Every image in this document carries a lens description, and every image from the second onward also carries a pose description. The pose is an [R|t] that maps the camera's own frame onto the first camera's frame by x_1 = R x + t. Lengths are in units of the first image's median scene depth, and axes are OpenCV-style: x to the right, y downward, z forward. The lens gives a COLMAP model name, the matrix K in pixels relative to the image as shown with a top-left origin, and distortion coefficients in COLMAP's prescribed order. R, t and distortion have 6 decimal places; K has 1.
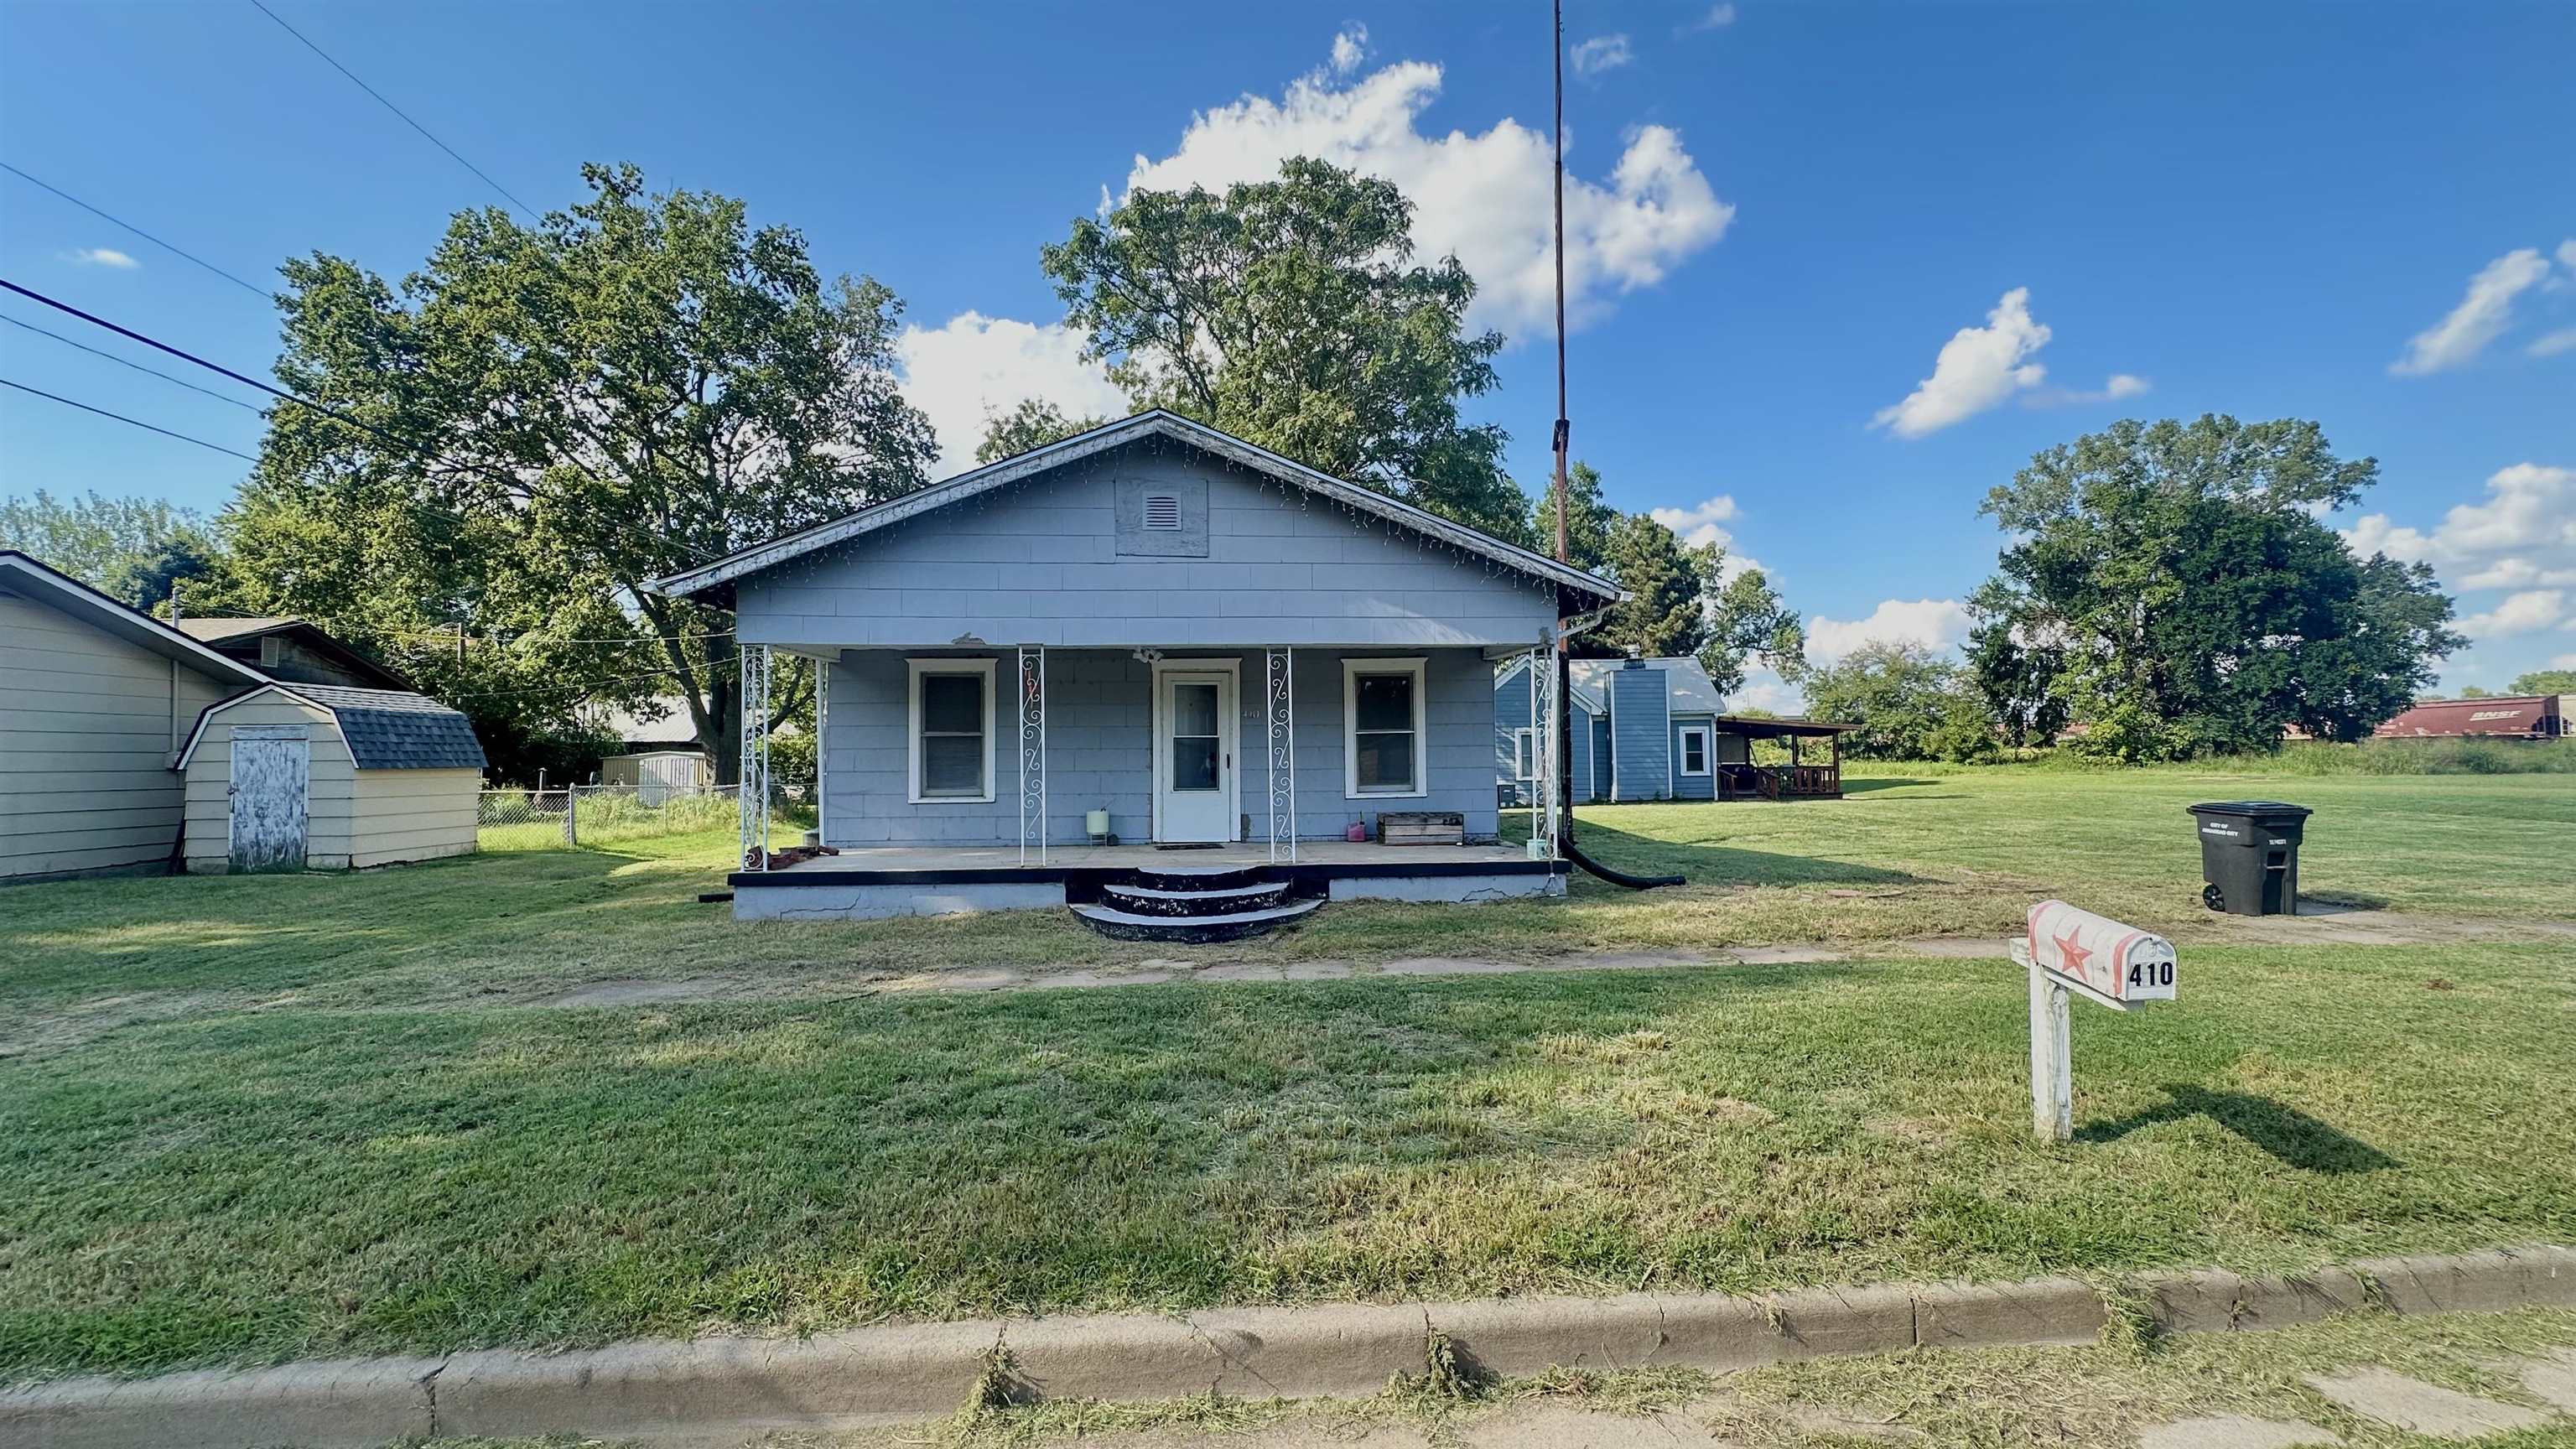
lens RADIAL K [[1024.4, 0, 1286.1], [0, 1024.4, 721.8], [0, 0, 1]] dist [0.000136, -0.000027]
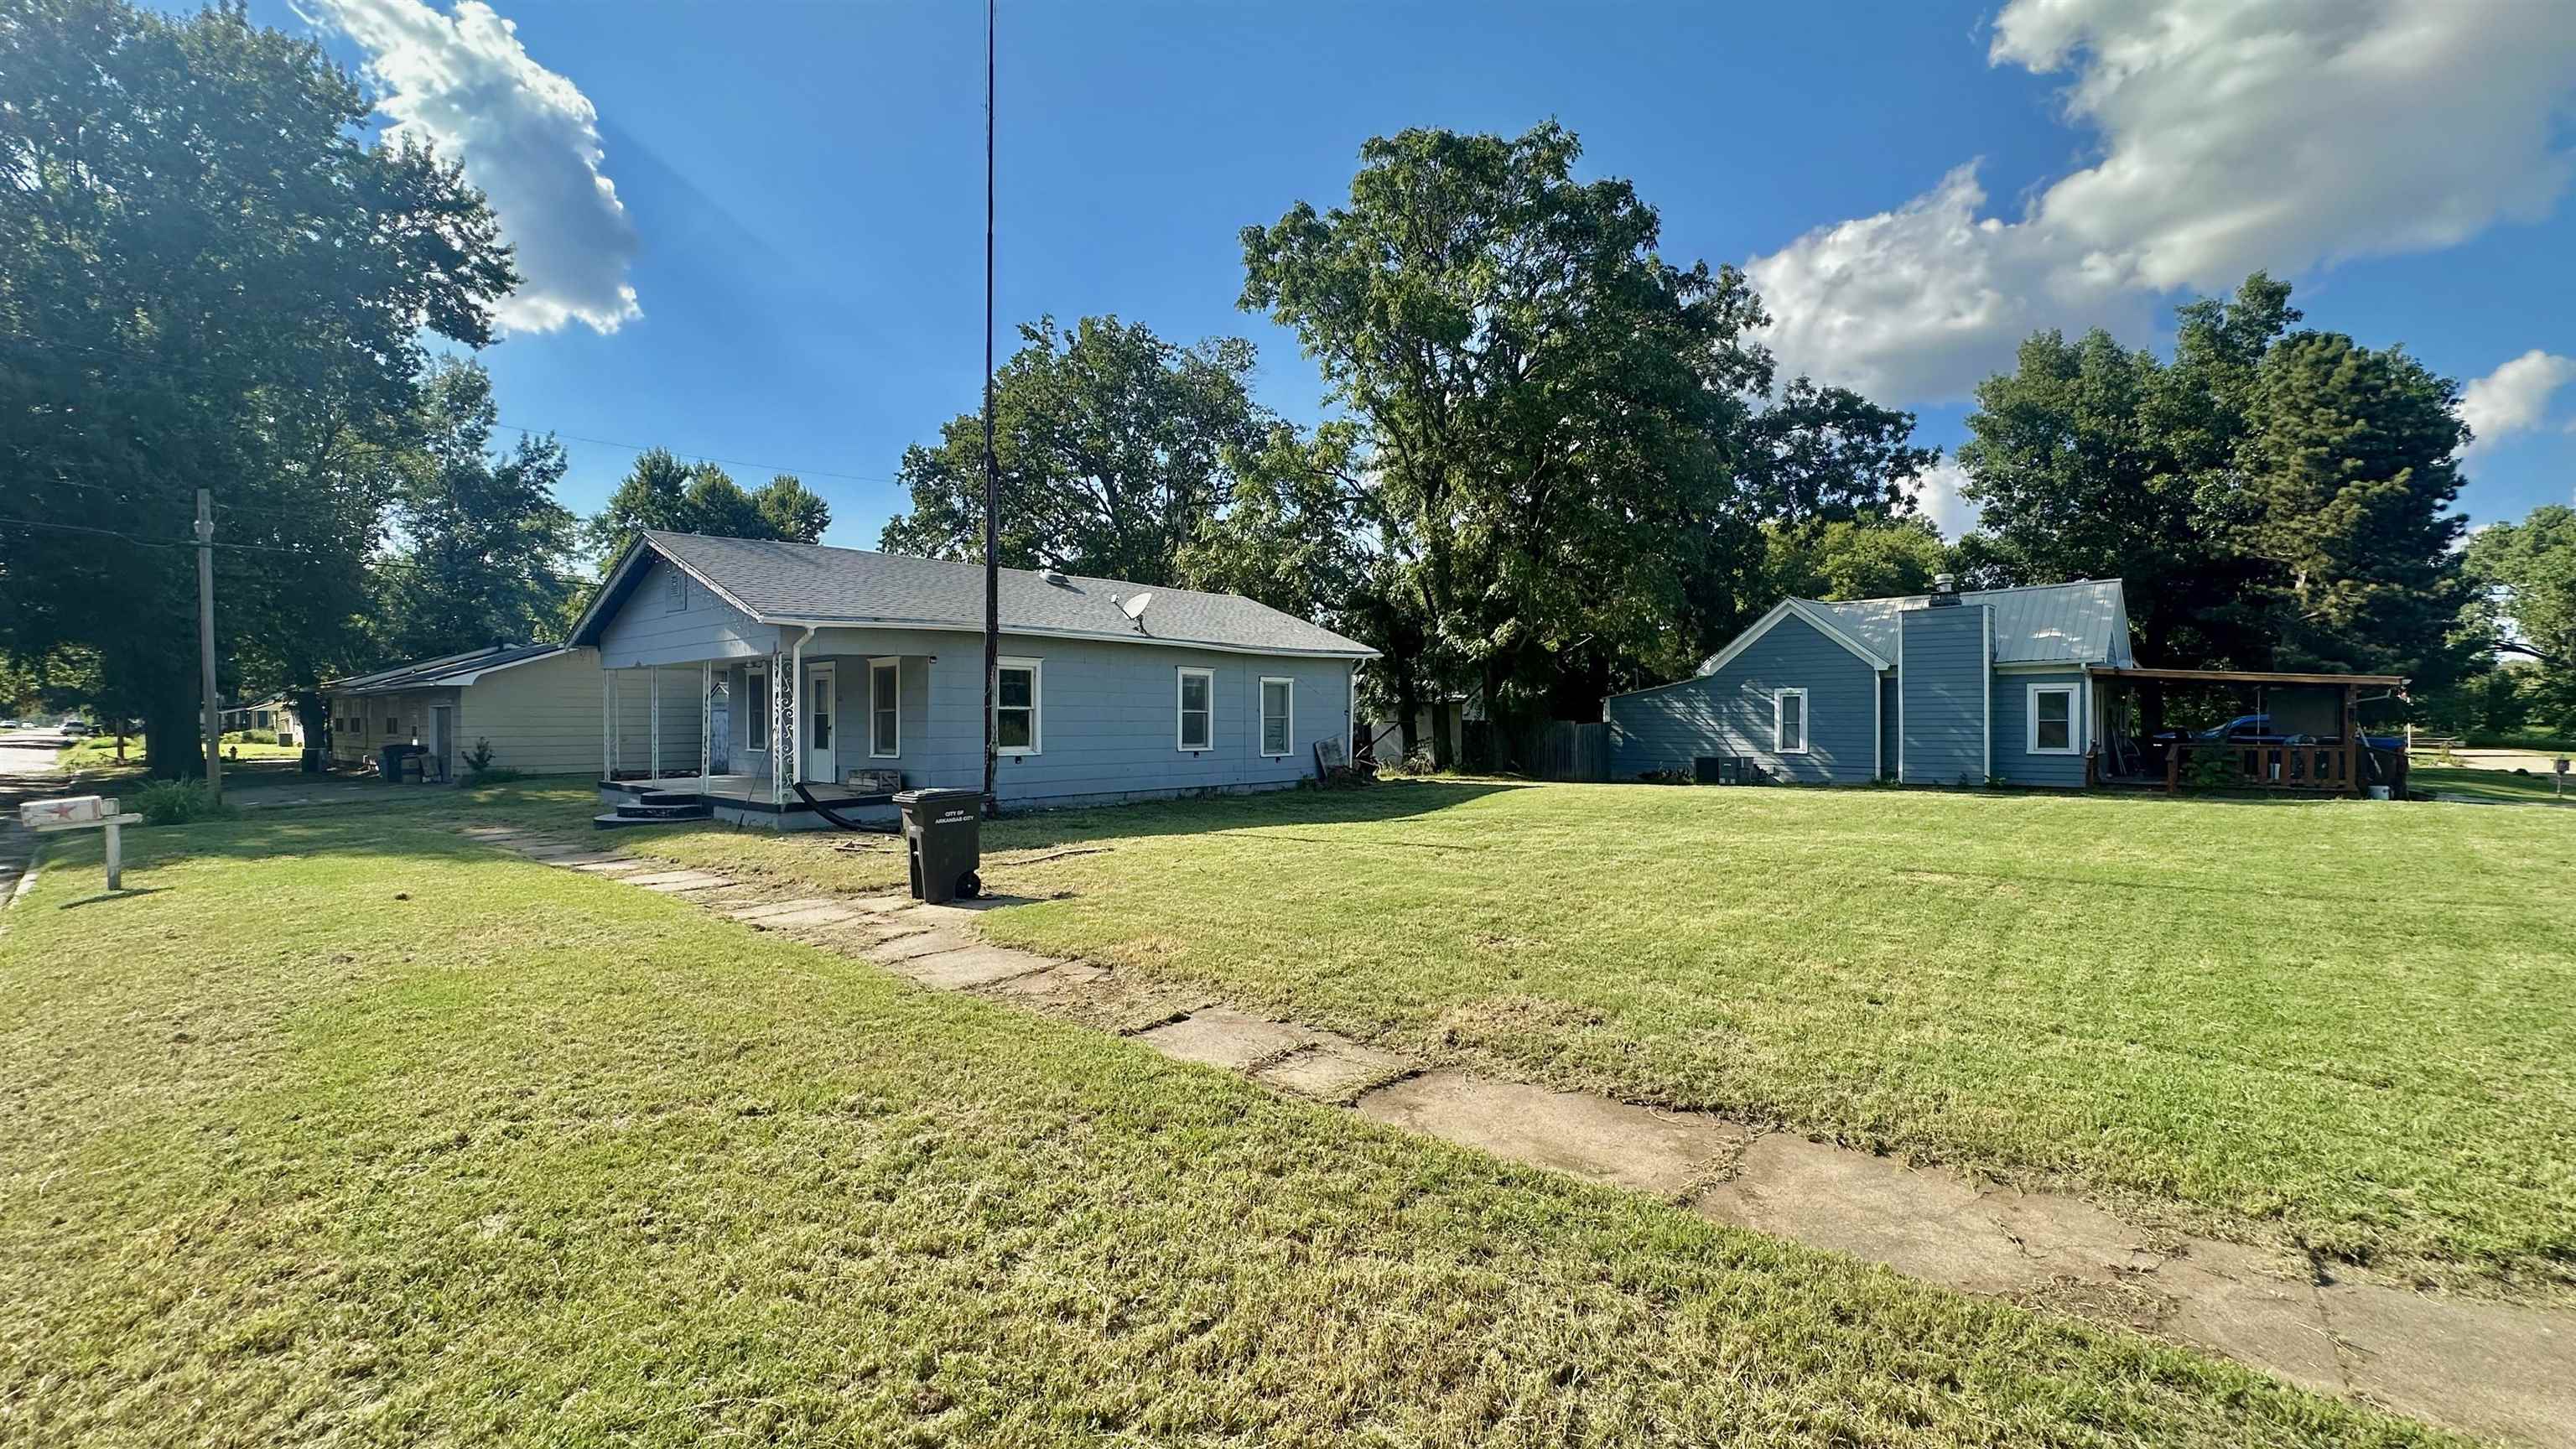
lens RADIAL K [[1029.6, 0, 1288.0], [0, 1029.6, 724.5], [0, 0, 1]] dist [-0.002526, 0.000160]
pose [[0.710274, 0.012827, -0.703808, 0.662592], [0.020176, 0.999052, 0.038569, -0.006194], [0.703636, -0.041595, 0.709343, 0.175246]]
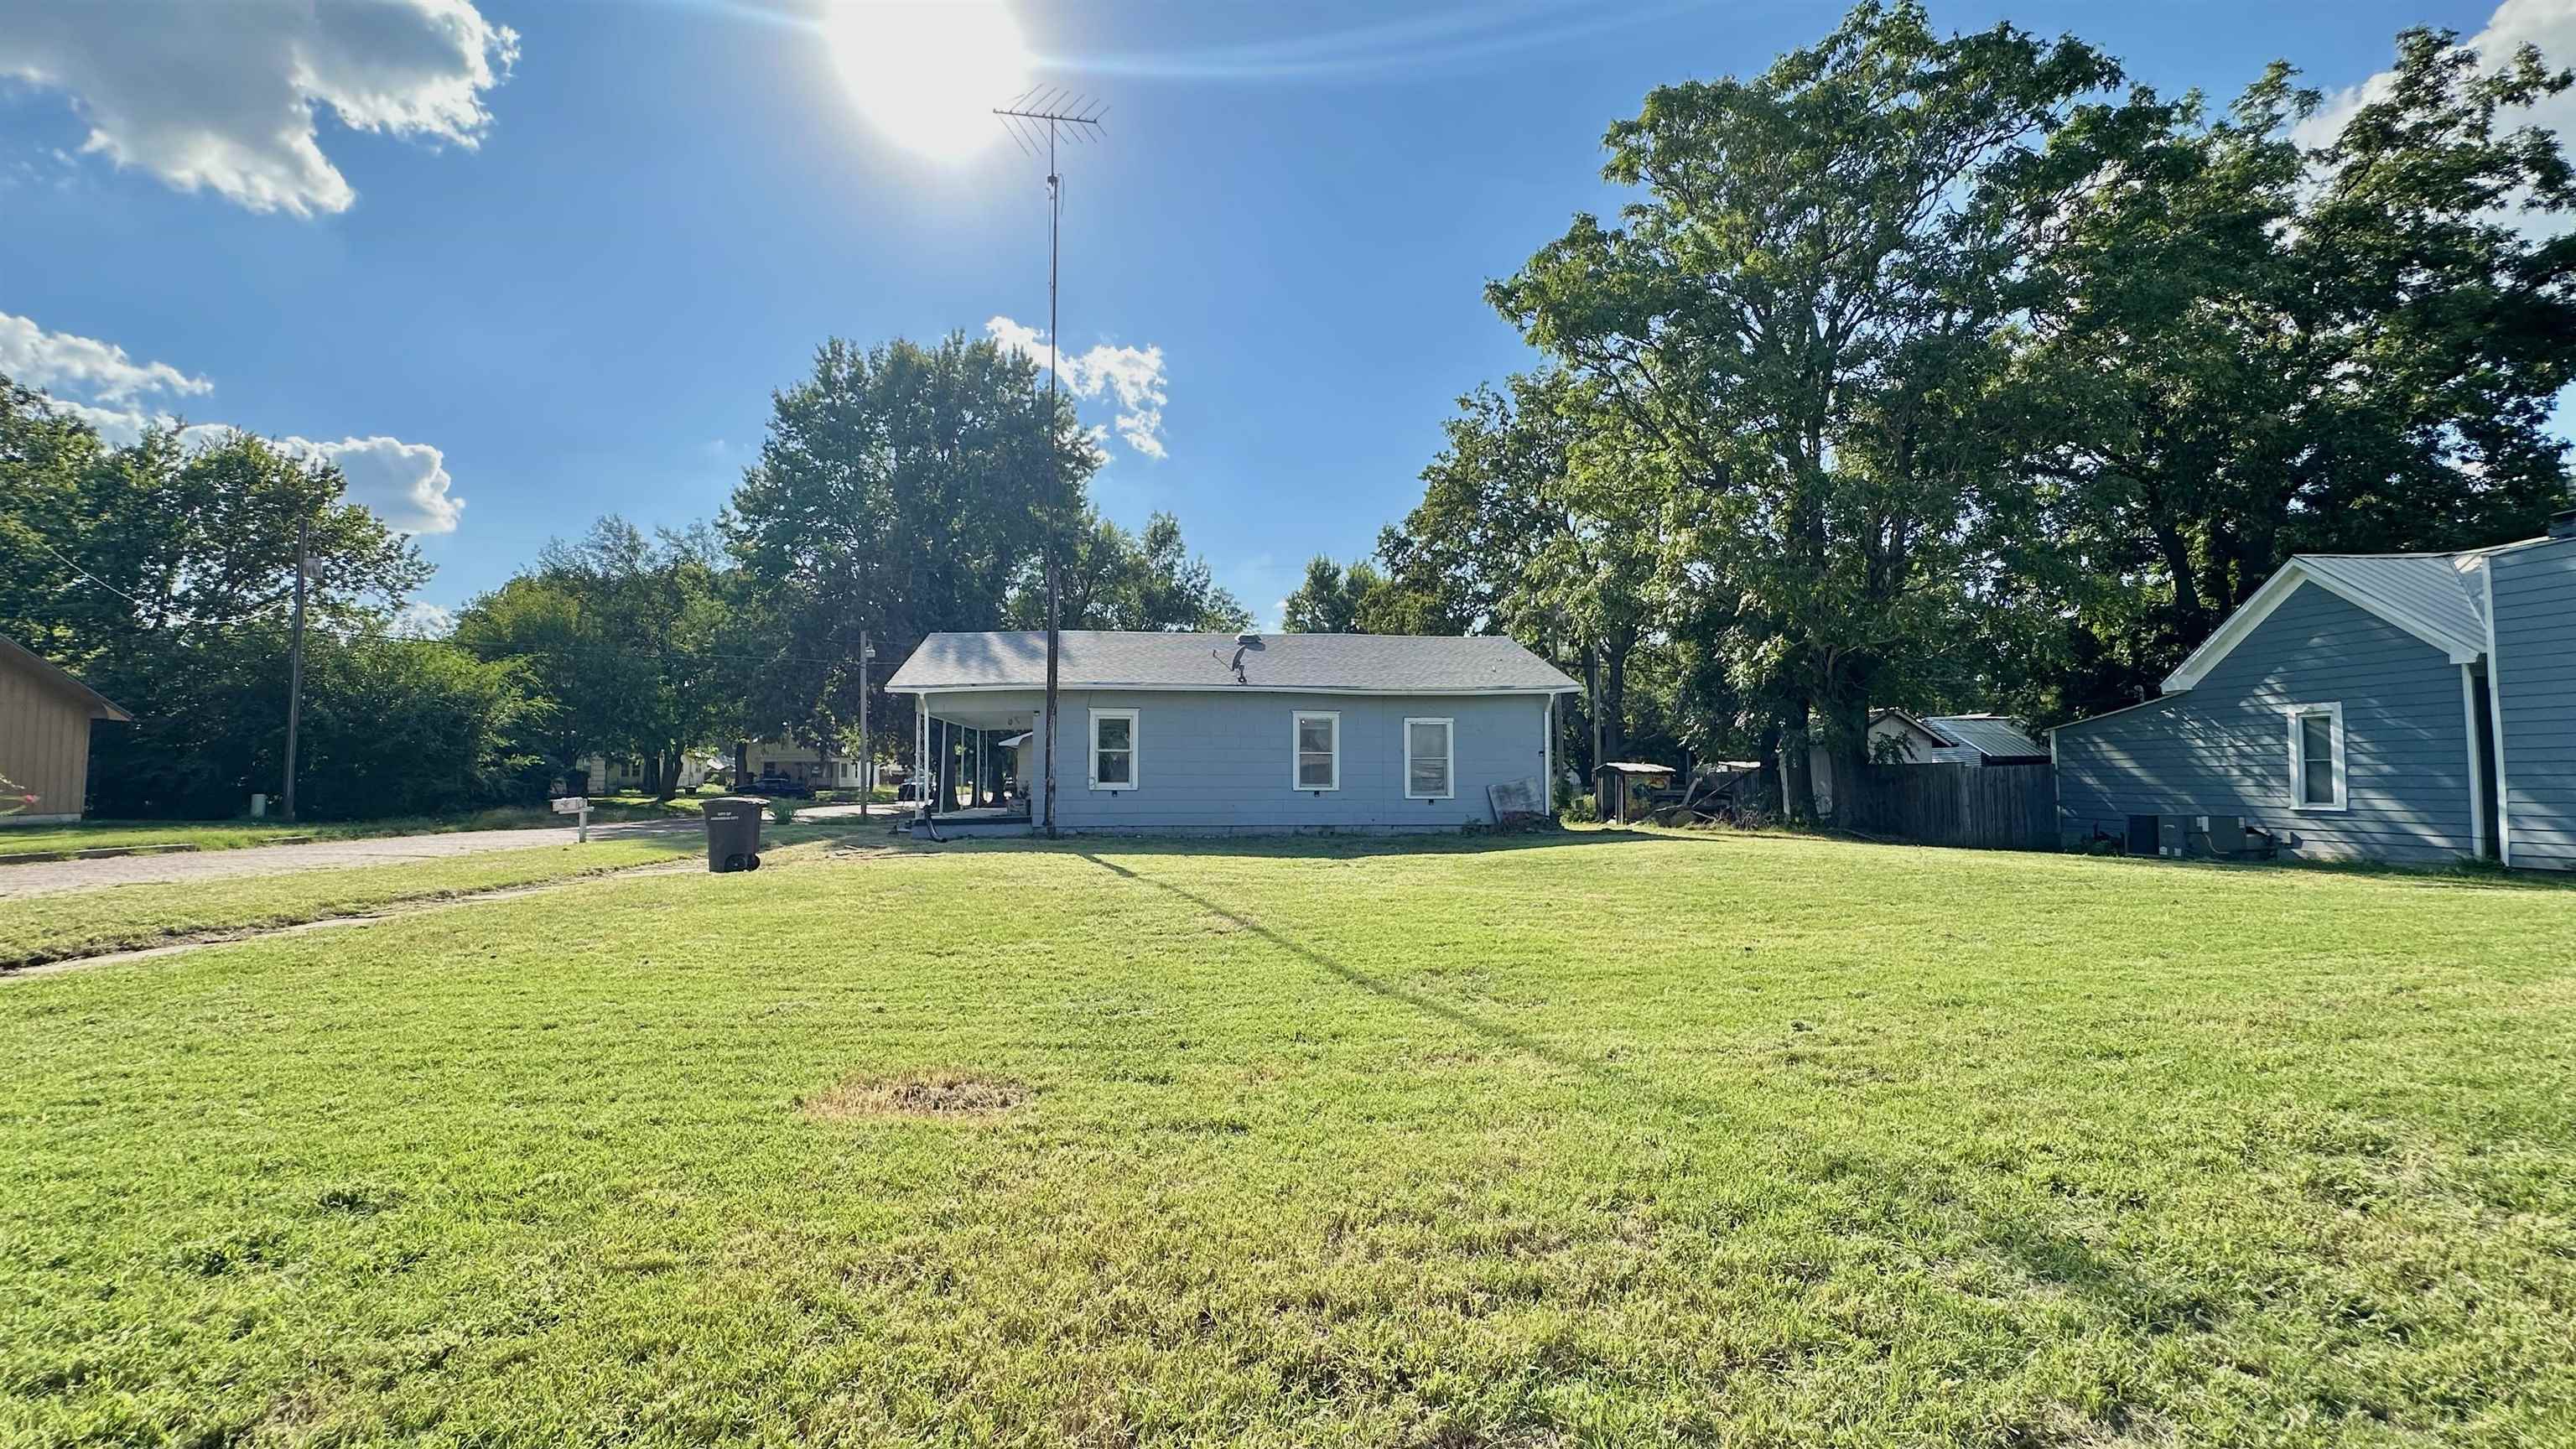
lens RADIAL K [[1029.6, 0, 1288.0], [0, 1029.6, 724.5], [0, 0, 1]] dist [-0.002526, 0.000160]
pose [[0.071578, -0.042850, -0.996514, 0.872803], [0.038152, 0.998463, -0.040193, 0.021488], [0.996705, -0.035142, 0.073102, 0.590438]]
